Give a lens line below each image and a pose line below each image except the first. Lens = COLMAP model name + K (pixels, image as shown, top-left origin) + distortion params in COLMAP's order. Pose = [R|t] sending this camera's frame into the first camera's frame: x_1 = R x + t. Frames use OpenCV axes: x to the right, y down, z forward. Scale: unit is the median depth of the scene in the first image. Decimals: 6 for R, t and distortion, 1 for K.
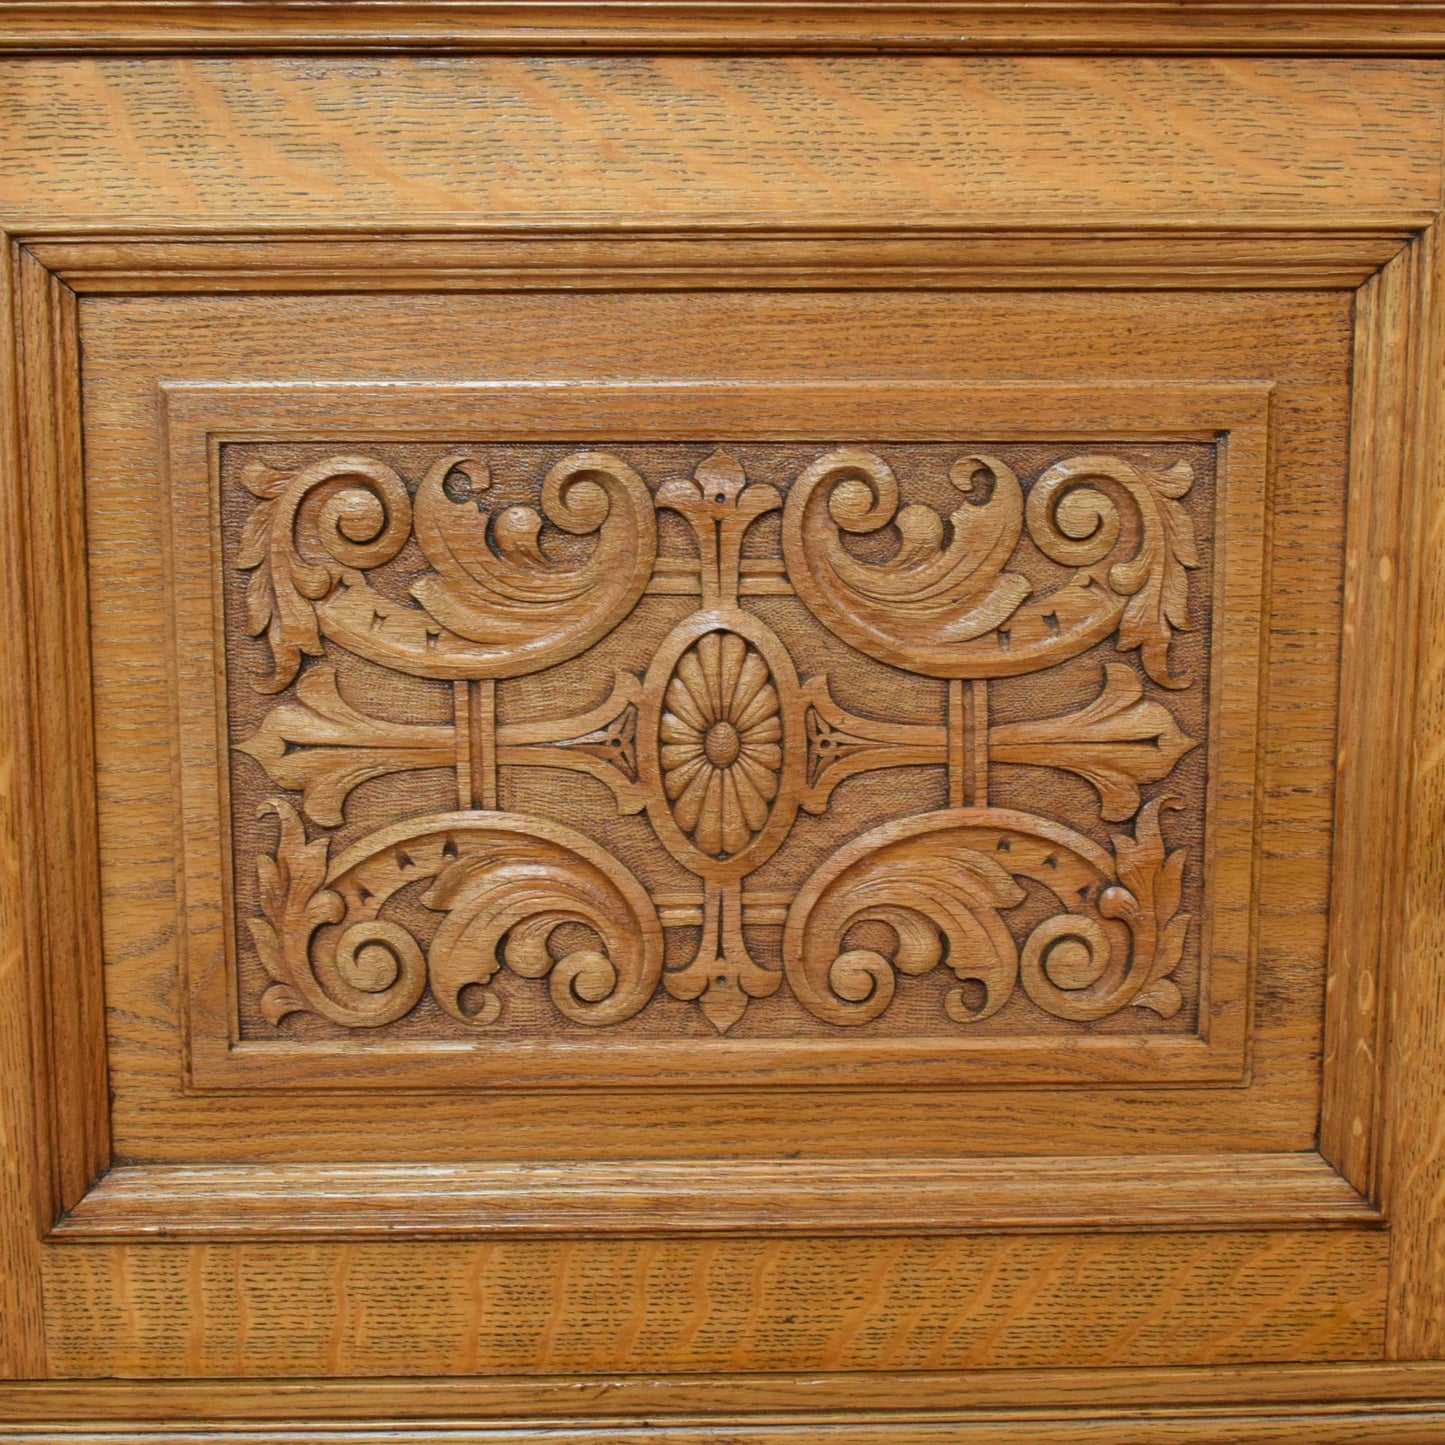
lens RADIAL K [[2554.6, 0, 721.0], [0, 2554.6, 805.1], [0, 0, 1]] dist [-0.026983, -0.052578]
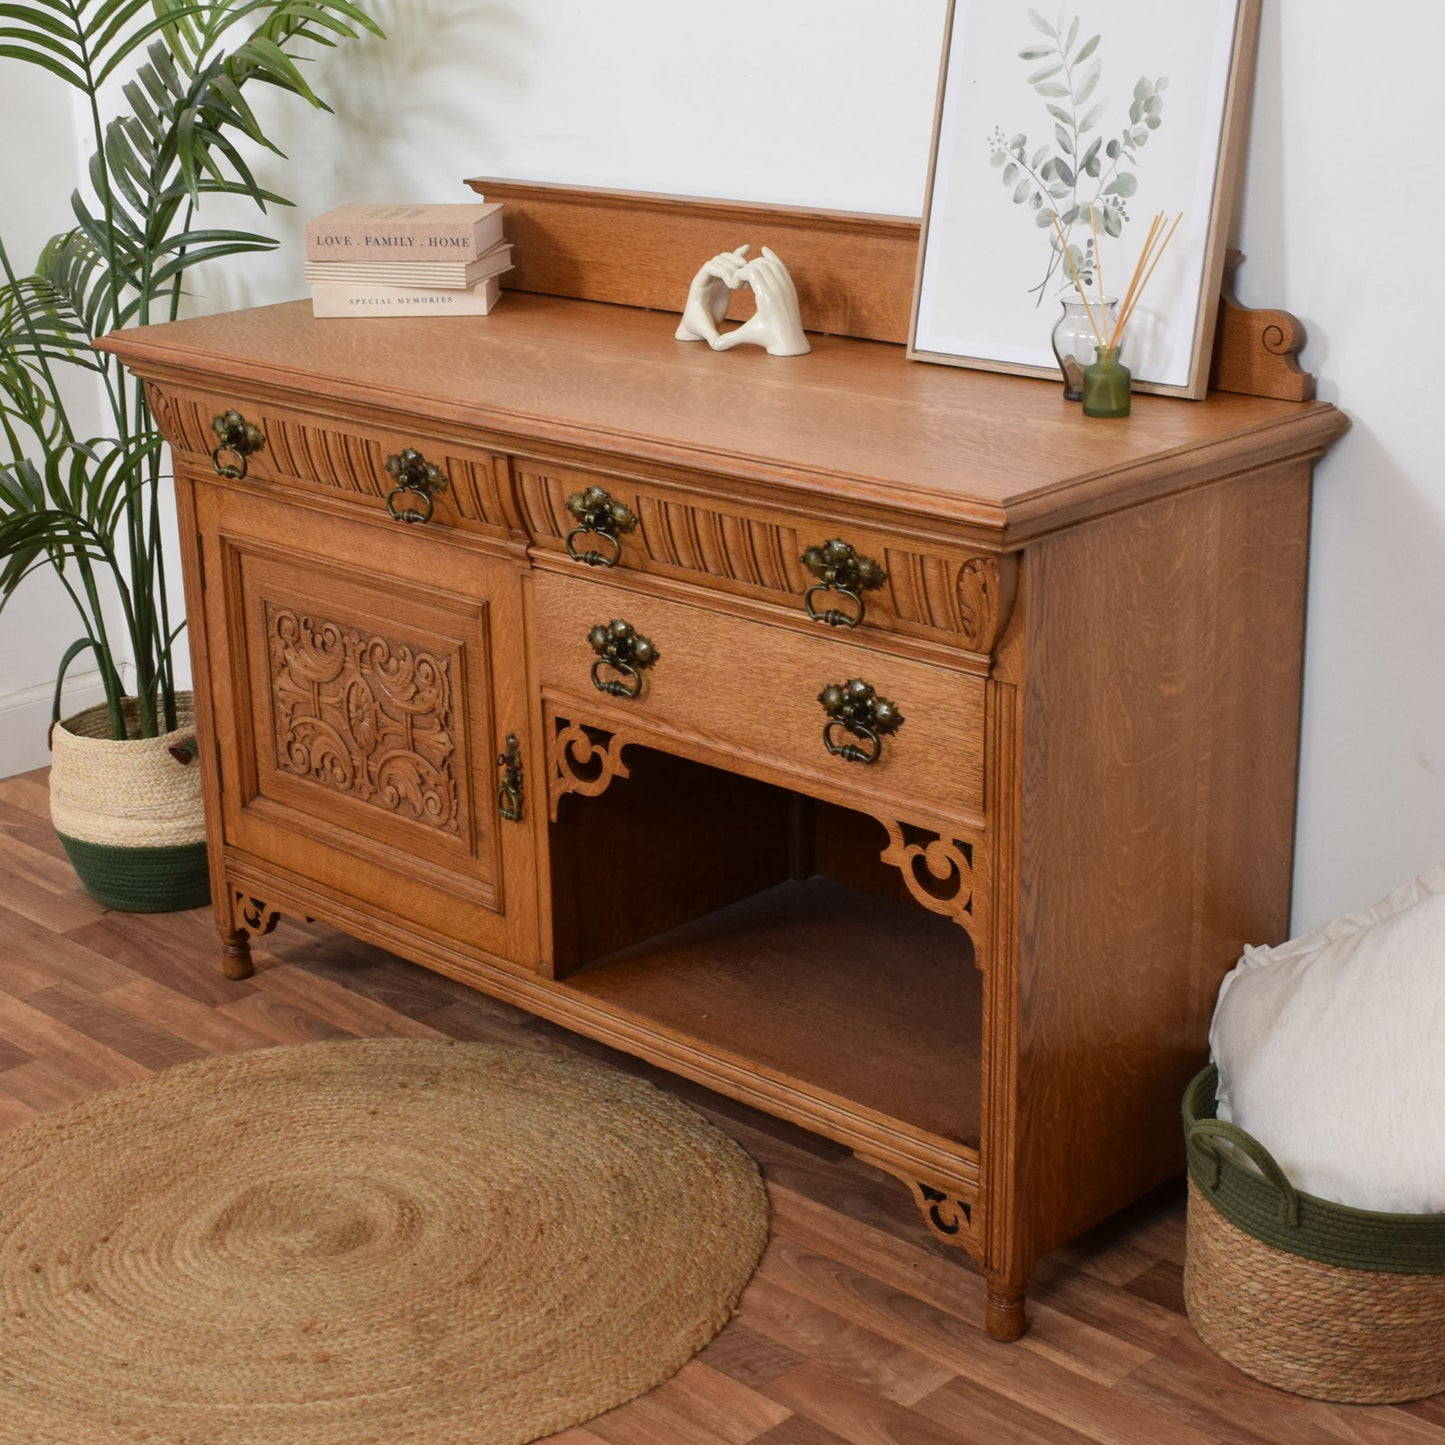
lens RADIAL K [[2547.6, 0, 715.1], [0, 2547.6, 721.8], [0, 0, 1]] dist [-0.024327, -0.067891]
pose [[0.693786, 0.219076, -0.686052, 2.533329], [-0.103567, 0.973058, 0.205991, -0.728613], [0.712696, -0.071861, 0.697782, -0.943718]]
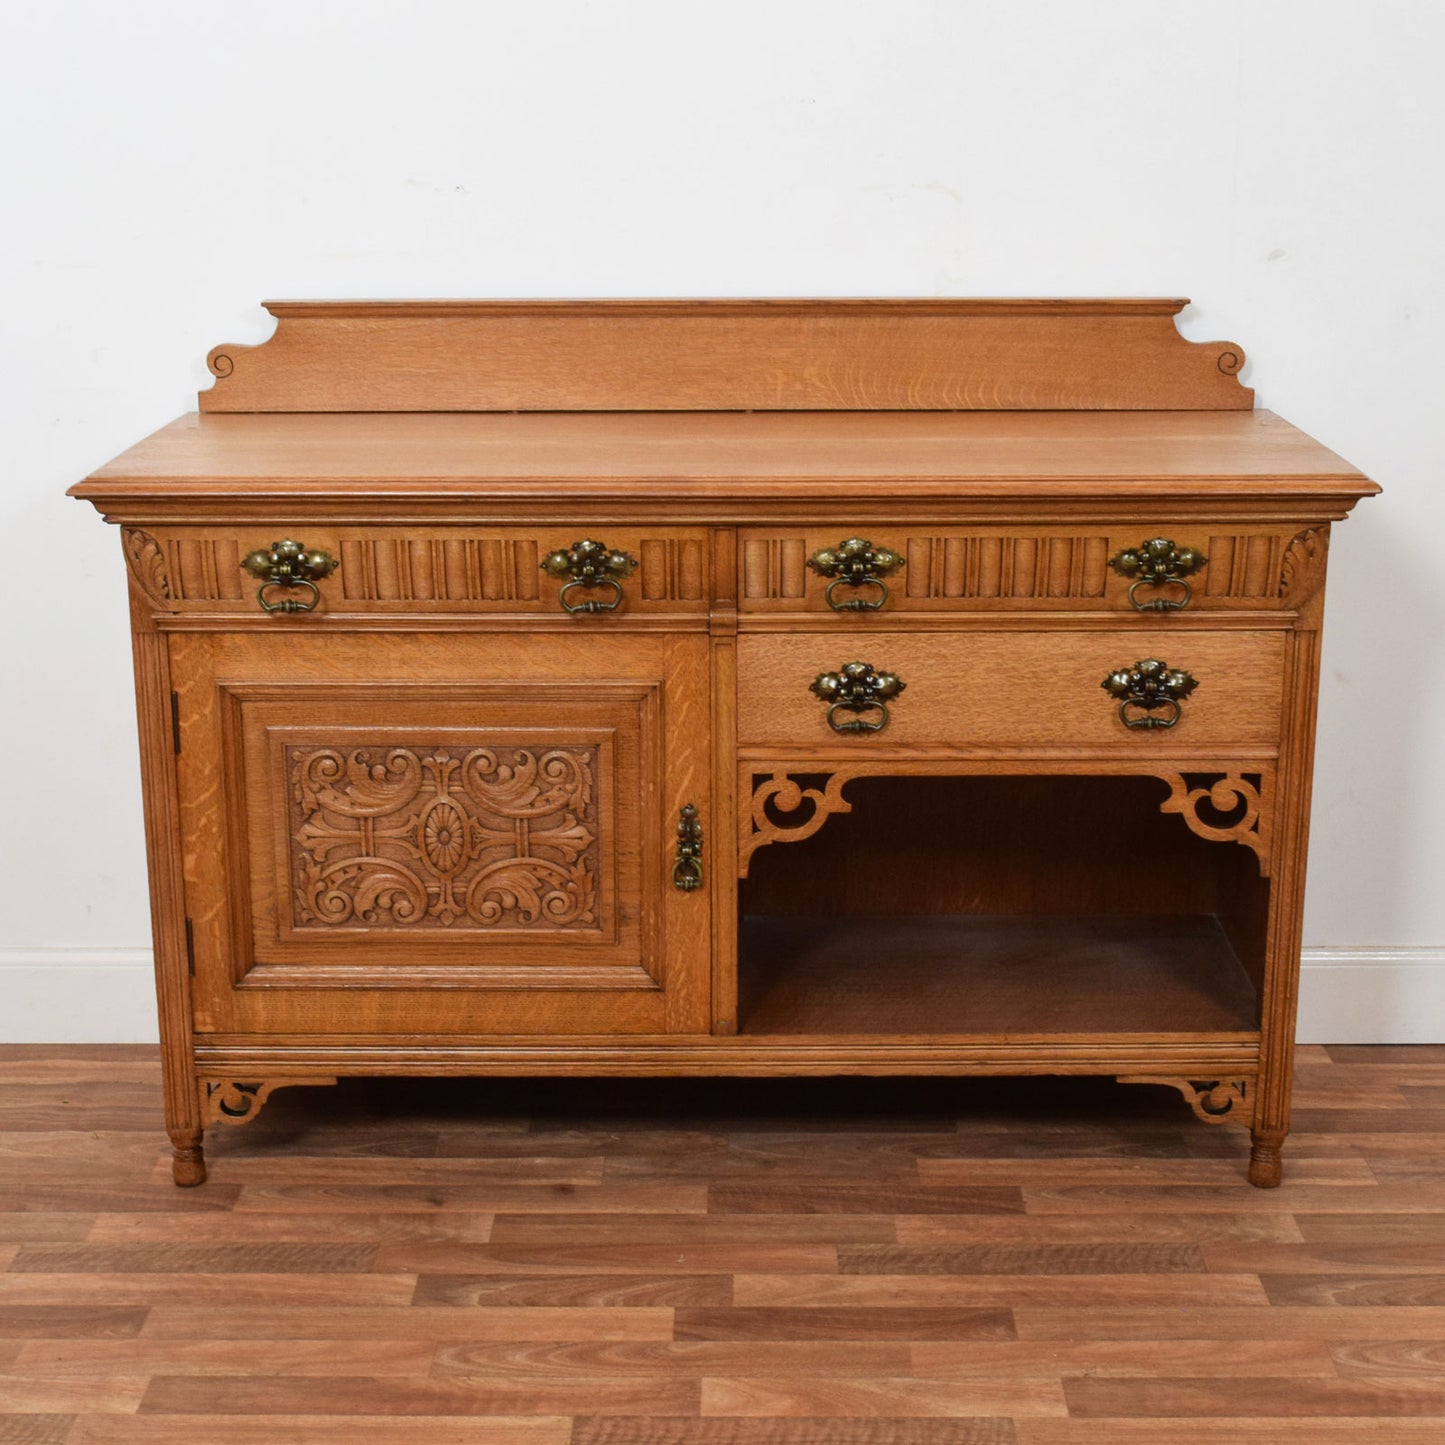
lens RADIAL K [[2554.6, 0, 721.0], [0, 2554.6, 805.1], [0, 0, 1]] dist [-0.026983, -0.052578]
pose [[0.999390, 0.011948, -0.032824, 0.443064], [-0.008095, 0.993320, 0.115105, -0.427802], [0.033980, -0.114769, 0.992811, -2.111088]]
